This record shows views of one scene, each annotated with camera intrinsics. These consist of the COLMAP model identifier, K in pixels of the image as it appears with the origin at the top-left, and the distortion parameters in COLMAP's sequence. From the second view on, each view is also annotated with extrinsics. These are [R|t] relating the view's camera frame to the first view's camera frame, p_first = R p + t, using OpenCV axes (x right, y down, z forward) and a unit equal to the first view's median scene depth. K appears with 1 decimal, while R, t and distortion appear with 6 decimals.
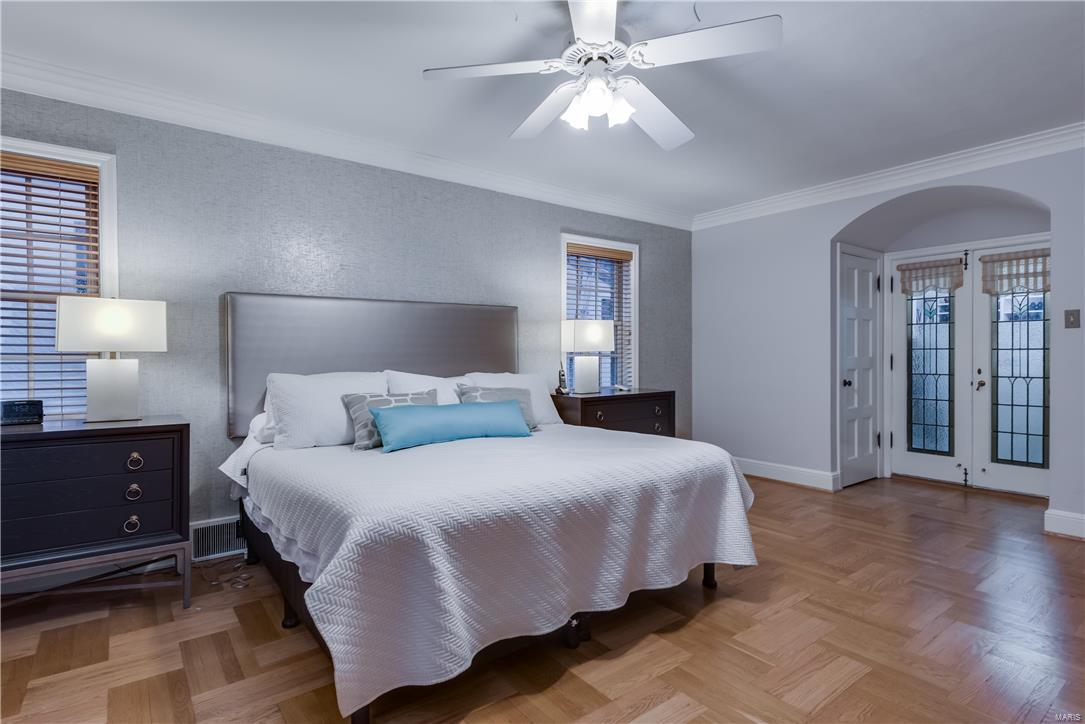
lens RADIAL K [[589.9, 0, 539.6], [0, 589.9, 358.0], [0, 0, 1]] dist [0.028989, -0.000978]
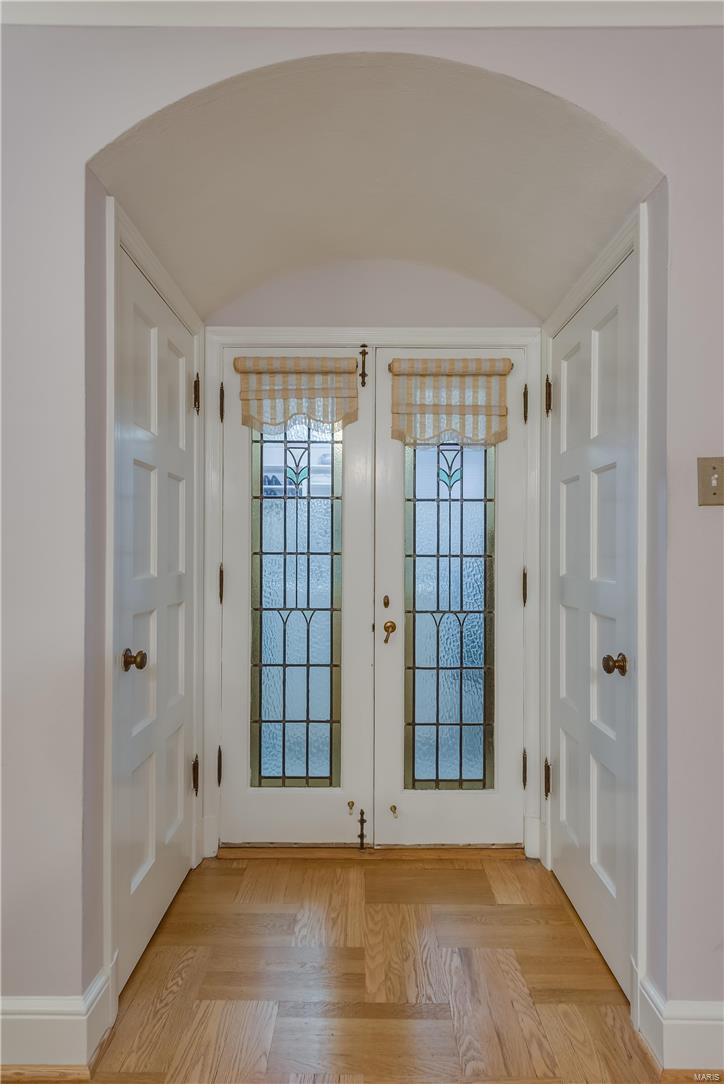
lens RADIAL K [[588.0, 0, 360.1], [0, 588.0, 547.8], [0, 0, 1]] dist [0.004375, -0.001730]
pose [[0.613133, 0.010536, 0.789909, 0.345200], [0.000453, 0.999906, -0.013689, -0.014005], [-0.789979, 0.008751, 0.613071, 0.717480]]
